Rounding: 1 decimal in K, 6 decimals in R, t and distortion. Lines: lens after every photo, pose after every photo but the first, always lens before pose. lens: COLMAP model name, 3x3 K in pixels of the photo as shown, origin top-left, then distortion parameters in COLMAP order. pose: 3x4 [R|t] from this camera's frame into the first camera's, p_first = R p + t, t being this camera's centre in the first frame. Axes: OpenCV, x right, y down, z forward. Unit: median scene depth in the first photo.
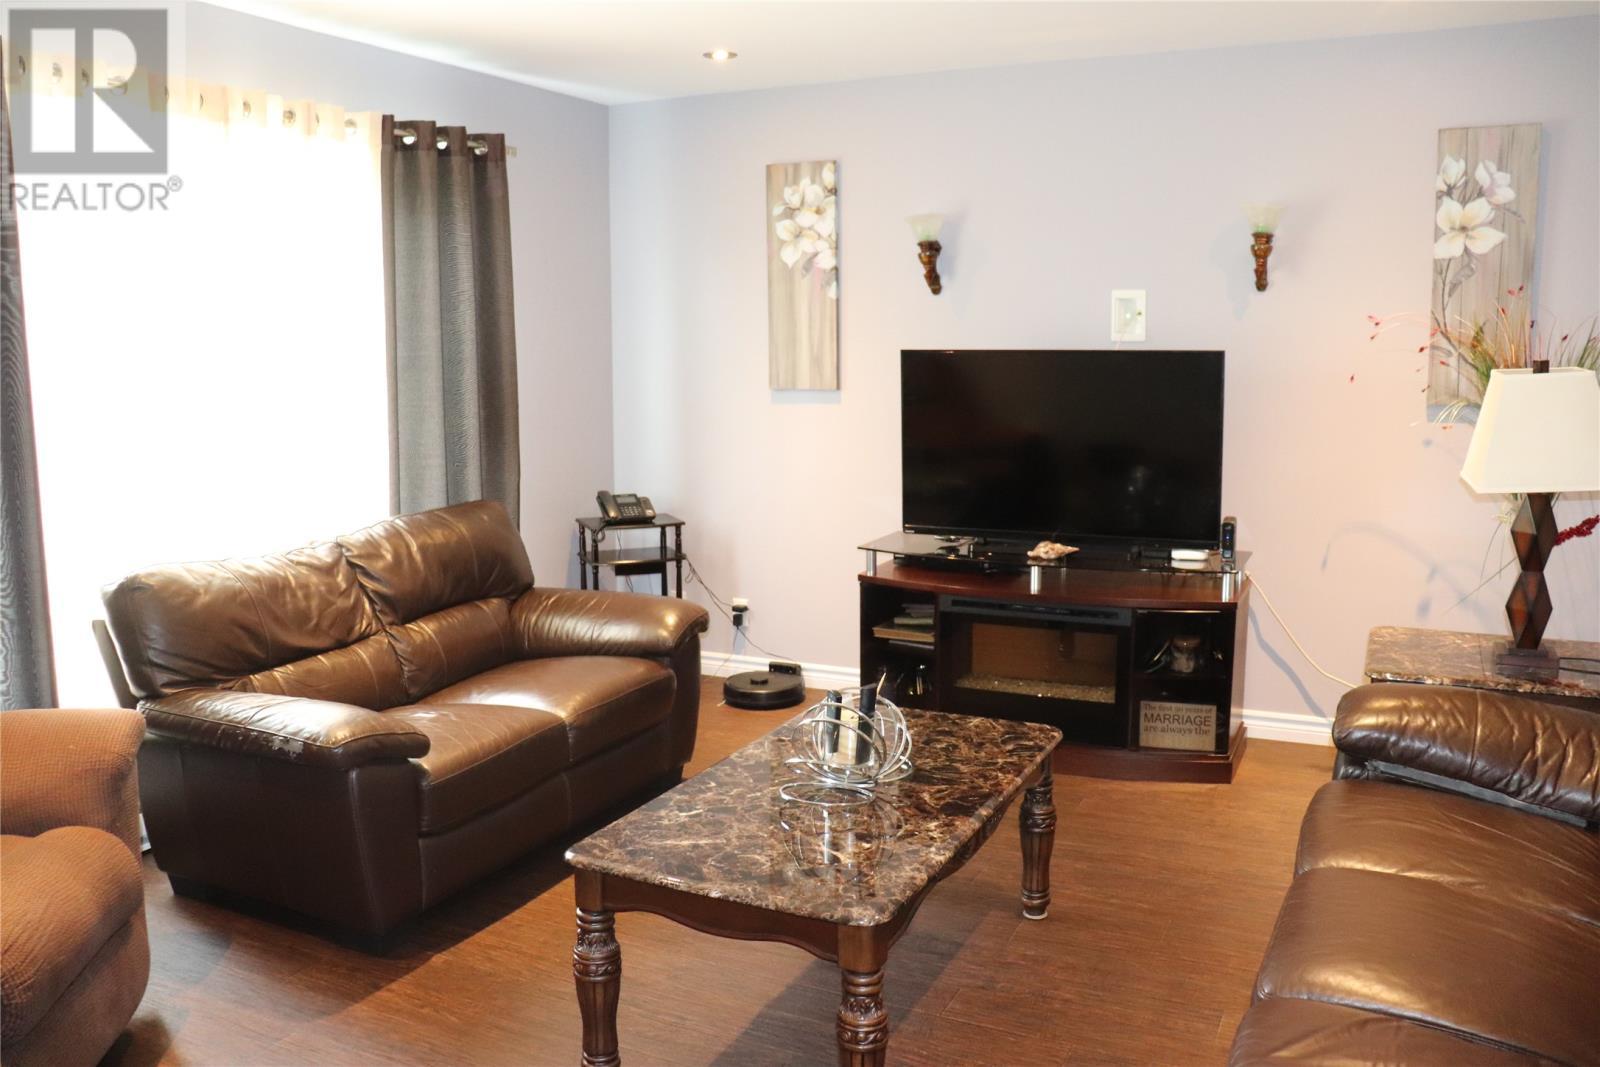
lens RADIAL K [[1306.6, 0, 802.0], [0, 1306.6, 530.3], [0, 0, 1]] dist [0.002752, 0.004042]
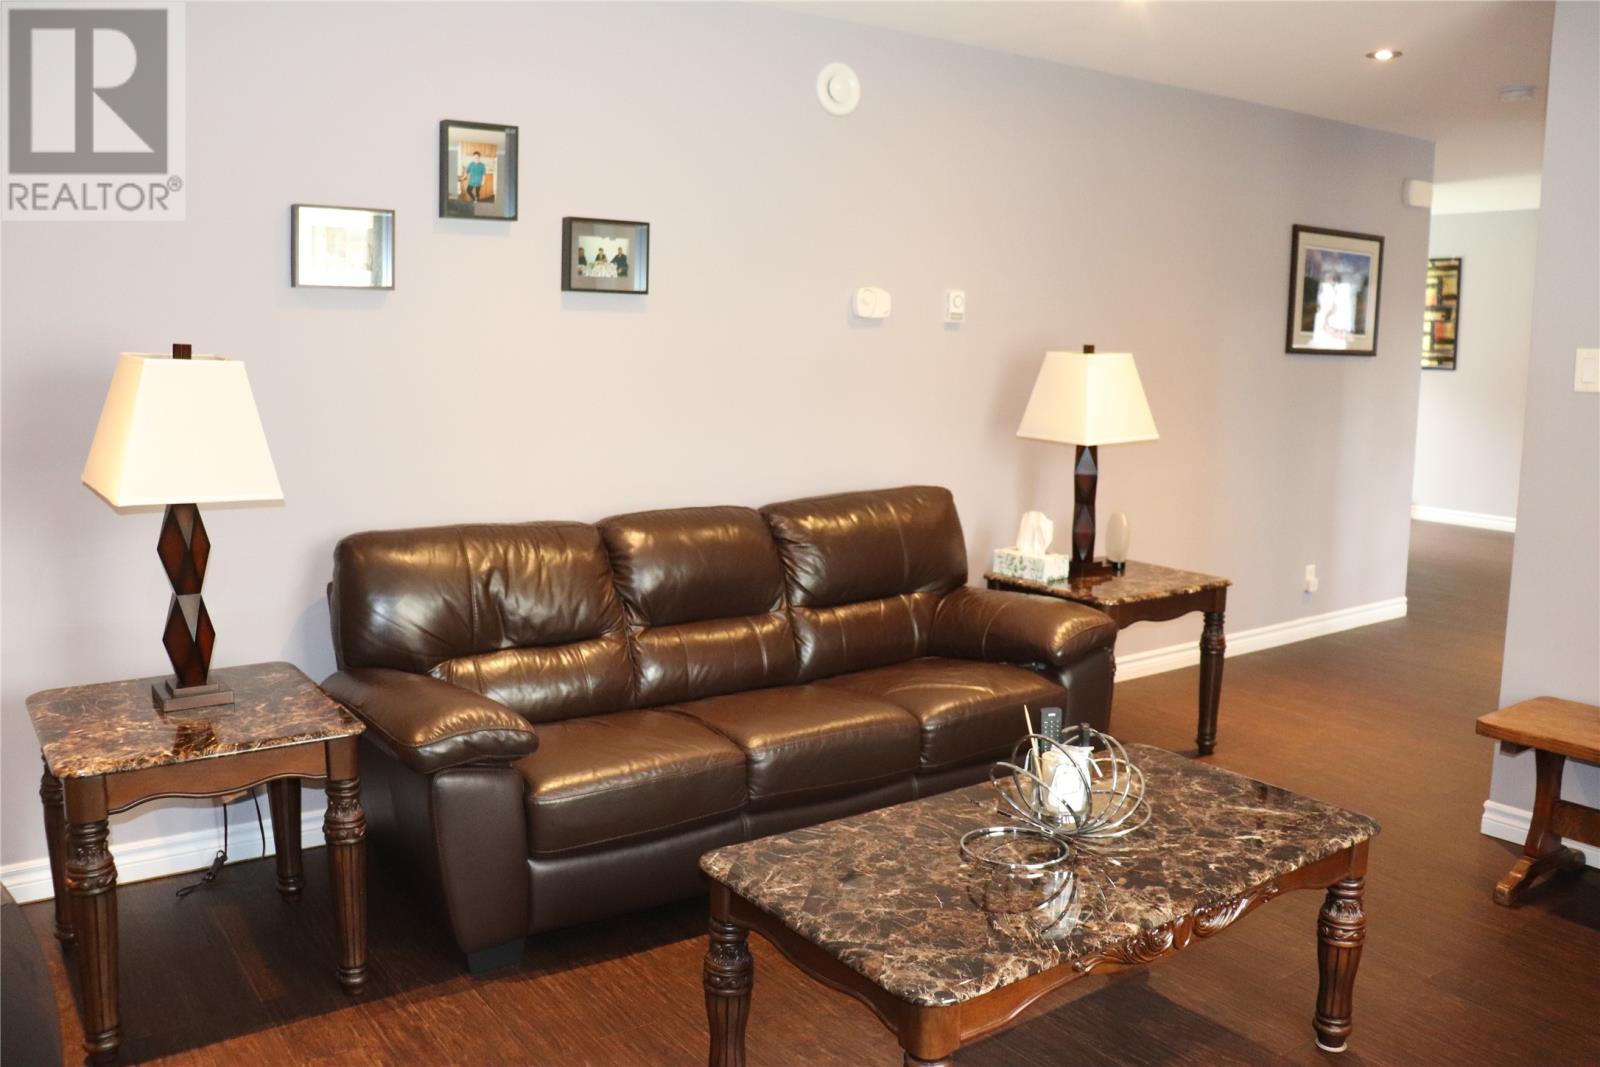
lens RADIAL K [[1306.6, 0, 804.3], [0, 1306.6, 535.2], [0, 0, 1]] dist [0.002752, 0.004042]
pose [[-0.878259, -0.091999, 0.469251, -0.228490], [0.042068, 0.962648, 0.267468, -0.269939], [-0.476331, 0.254647, -0.841584, 1.902940]]
